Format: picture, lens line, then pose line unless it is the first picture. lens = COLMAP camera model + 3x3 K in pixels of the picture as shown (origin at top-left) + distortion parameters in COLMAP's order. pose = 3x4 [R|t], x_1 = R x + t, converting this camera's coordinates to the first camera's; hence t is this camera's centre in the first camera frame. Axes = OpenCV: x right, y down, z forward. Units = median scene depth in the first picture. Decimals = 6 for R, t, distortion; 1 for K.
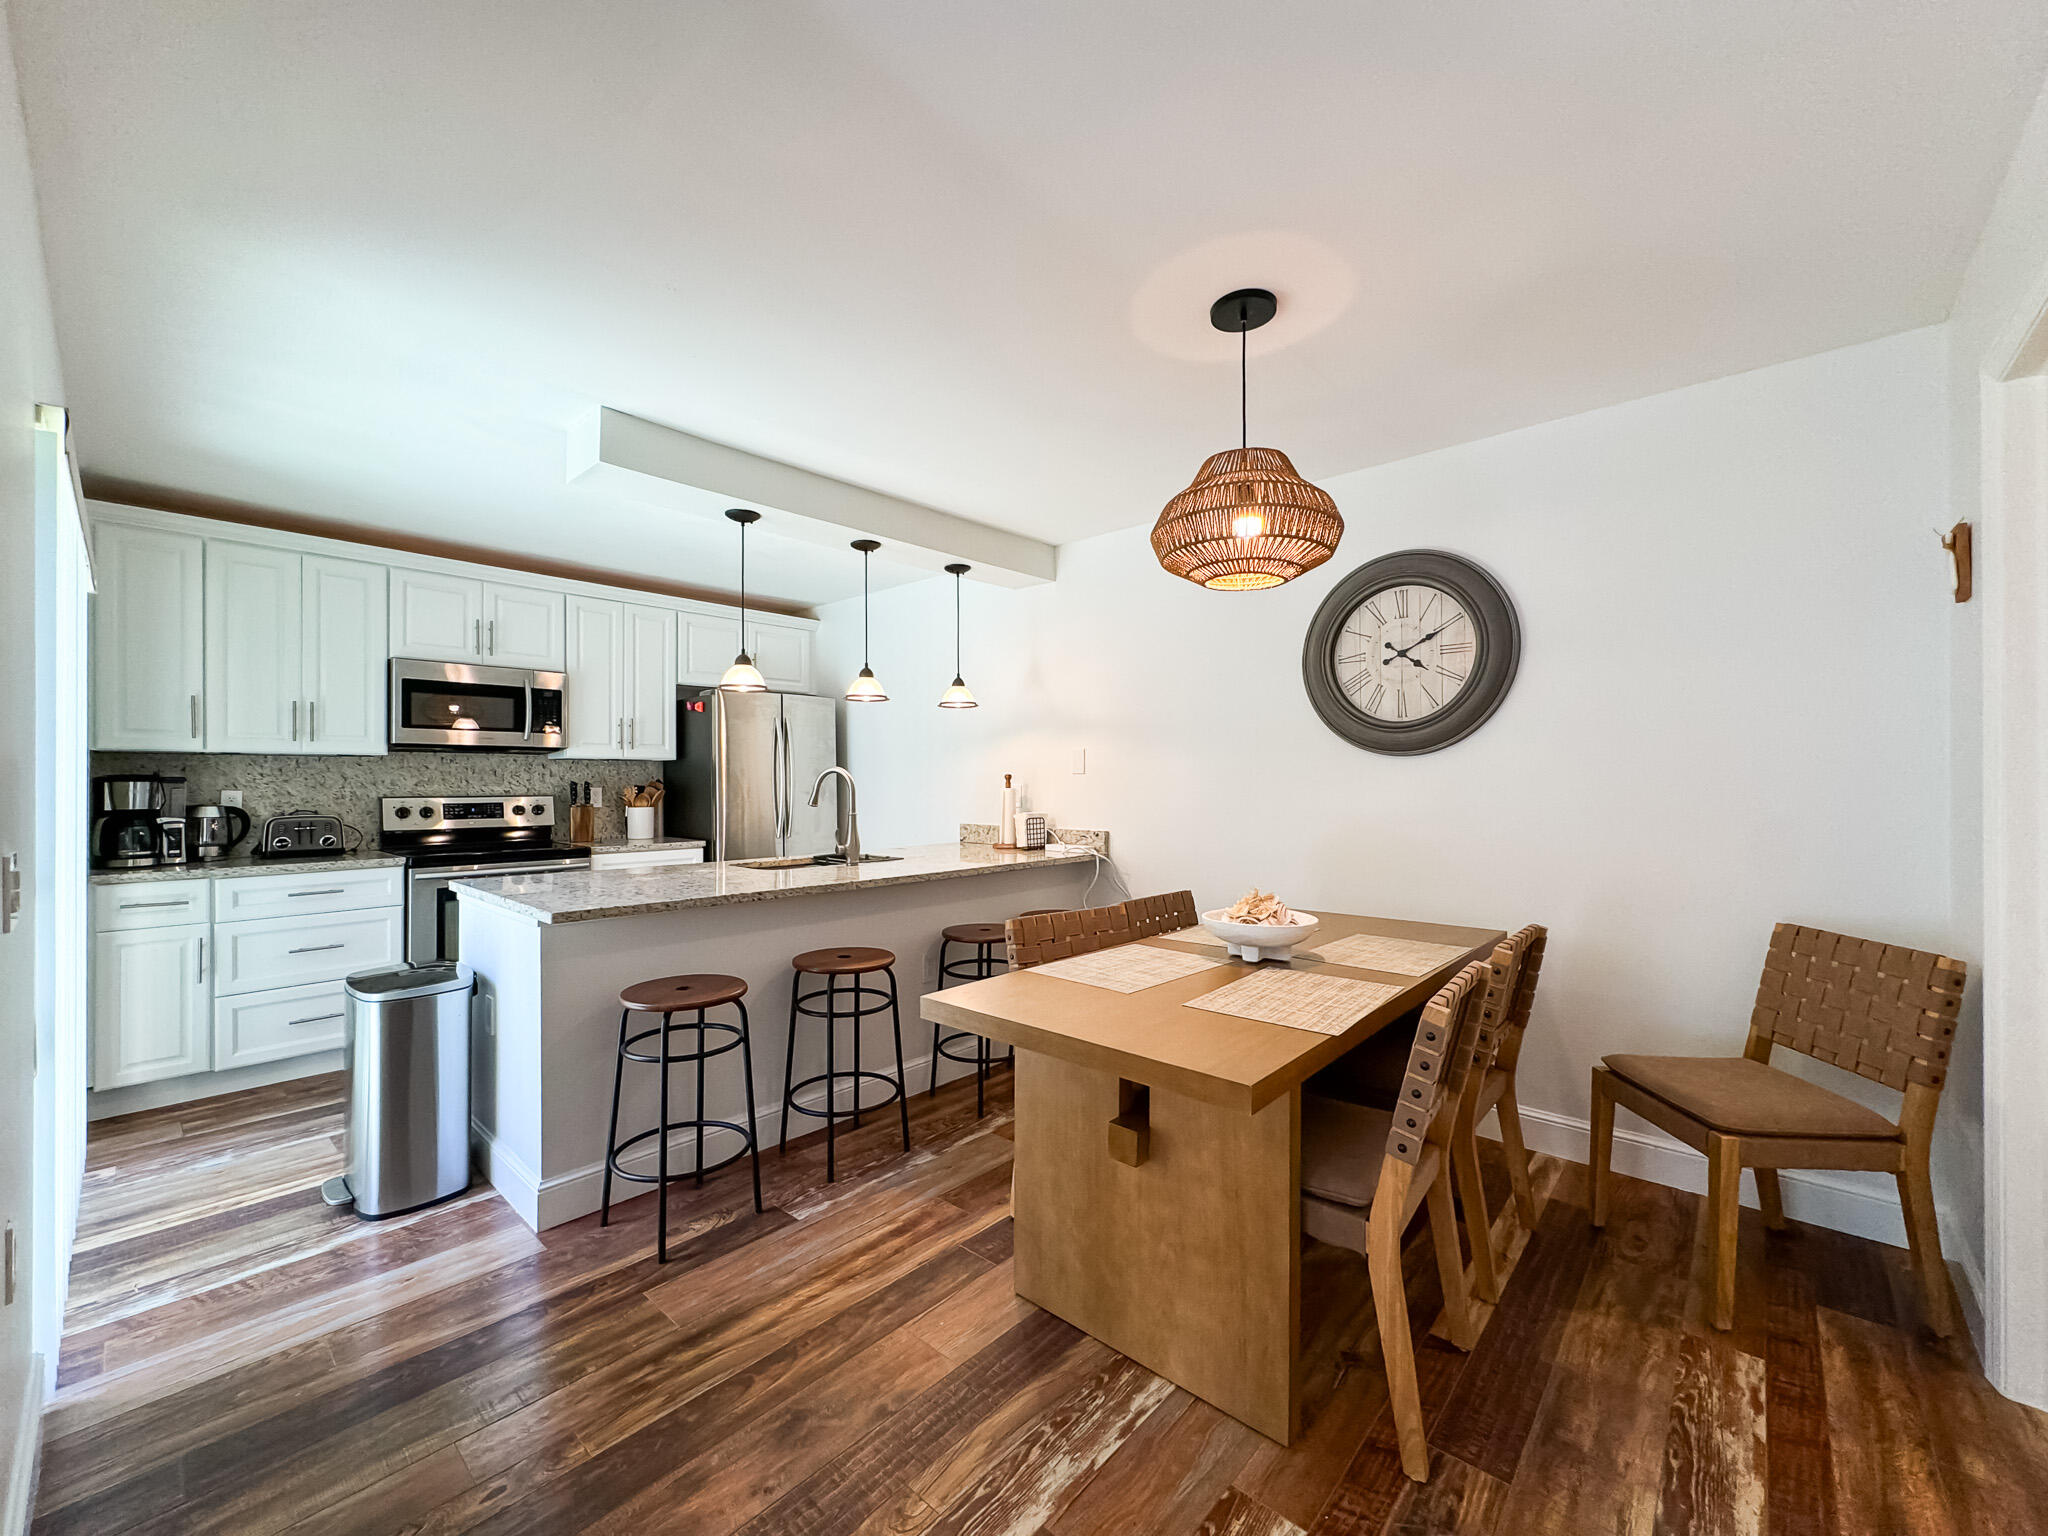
lens RADIAL K [[817.4, 0, 1031.0], [0, 817.4, 776.4], [0, 0, 1]] dist [-0.000344, 0.000205]
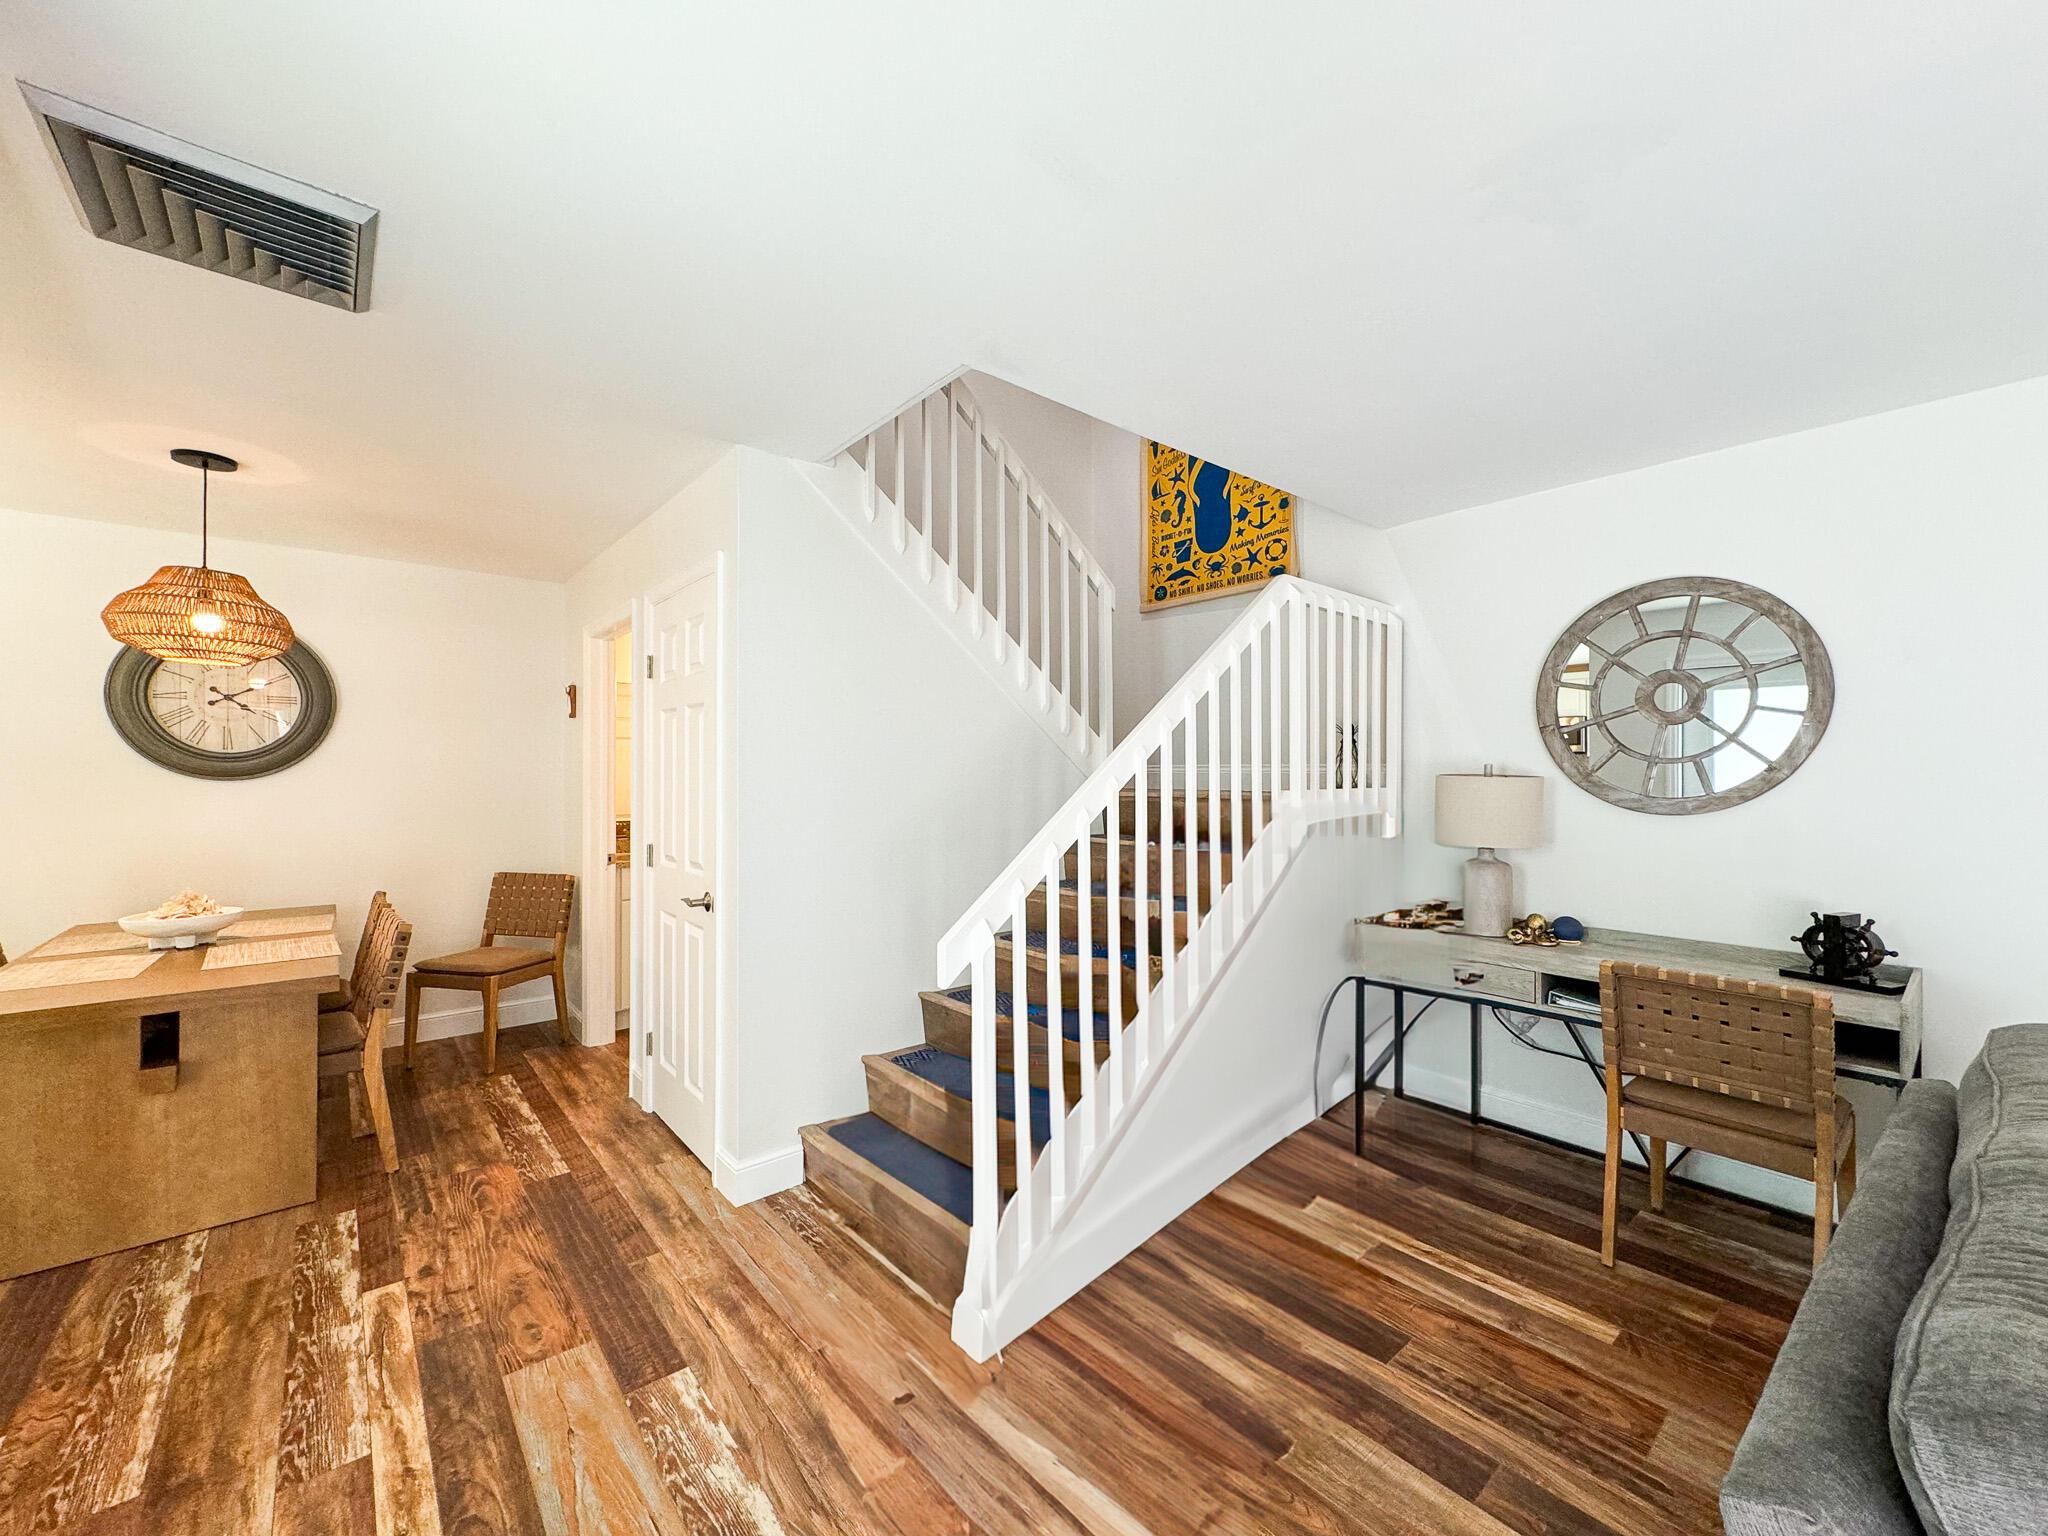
lens RADIAL K [[817.4, 0, 1031.0], [0, 817.4, 776.4], [0, 0, 1]] dist [-0.000344, 0.000205]
pose [[0.128504, 0.000015, 0.991709, -0.730182], [-0.007259, 0.999973, 0.000925, -0.049223], [-0.991682, -0.007318, 0.128501, -0.428959]]
